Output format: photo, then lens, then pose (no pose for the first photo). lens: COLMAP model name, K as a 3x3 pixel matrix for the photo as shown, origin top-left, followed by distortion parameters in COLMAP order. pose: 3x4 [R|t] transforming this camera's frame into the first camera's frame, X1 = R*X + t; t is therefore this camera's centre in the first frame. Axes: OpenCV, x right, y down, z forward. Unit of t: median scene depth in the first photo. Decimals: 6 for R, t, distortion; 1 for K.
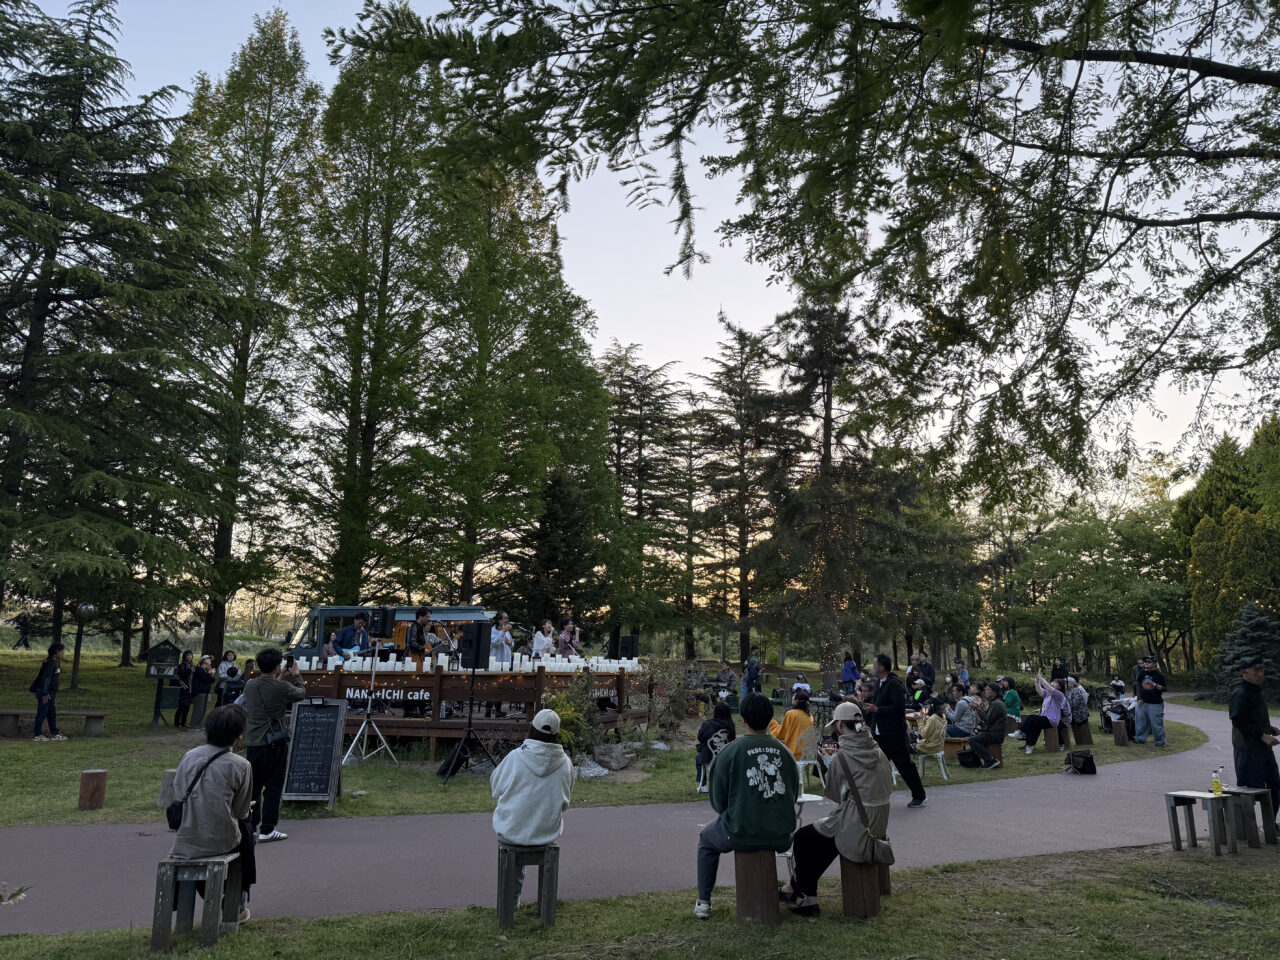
lens RADIAL K [[887.3, 0, 640.0], [0, 887.3, 480.0], [0, 0, 1]] dist [0.139766, -0.209373]
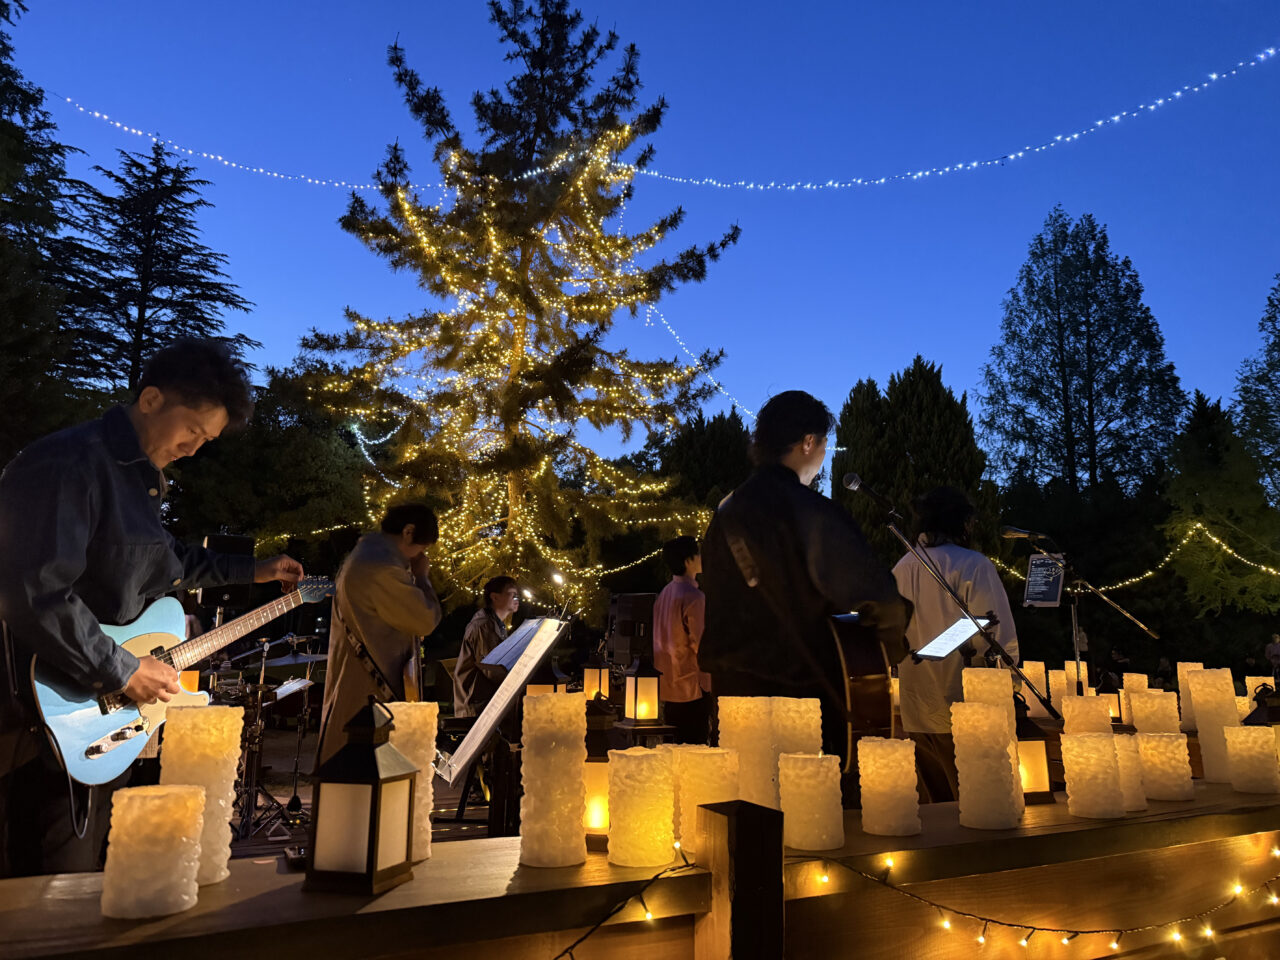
lens RADIAL K [[919.1, 0, 685.1], [0, 919.1, 497.8], [0, 0, 1]] dist [-0.001880, -0.011817]
pose [[0.667639, 0.111823, 0.736039, -0.389997], [-0.154038, 0.988010, -0.010381, 0.154310], [-0.728375, -0.106447, 0.676859, 0.810266]]
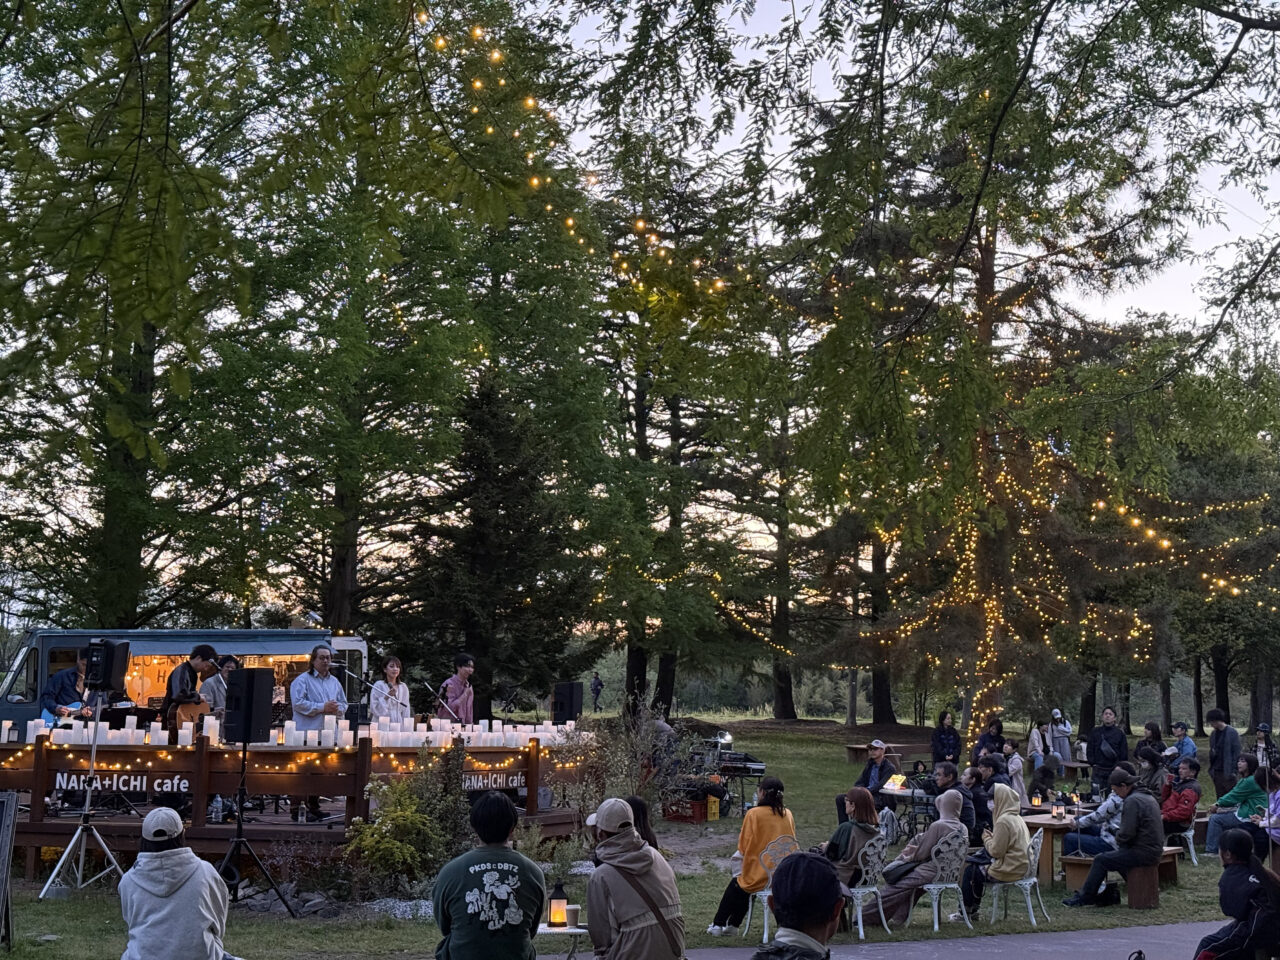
lens RADIAL K [[1758.8, 0, 640.0], [0, 1758.8, 480.0], [0, 0, 1]] dist [0.168957, -0.333685]
pose [[0.998398, -0.007611, -0.056060, 0.126283], [0.011410, 0.997635, 0.067777, -0.038410], [0.055412, -0.068308, 0.996124, -0.145084]]
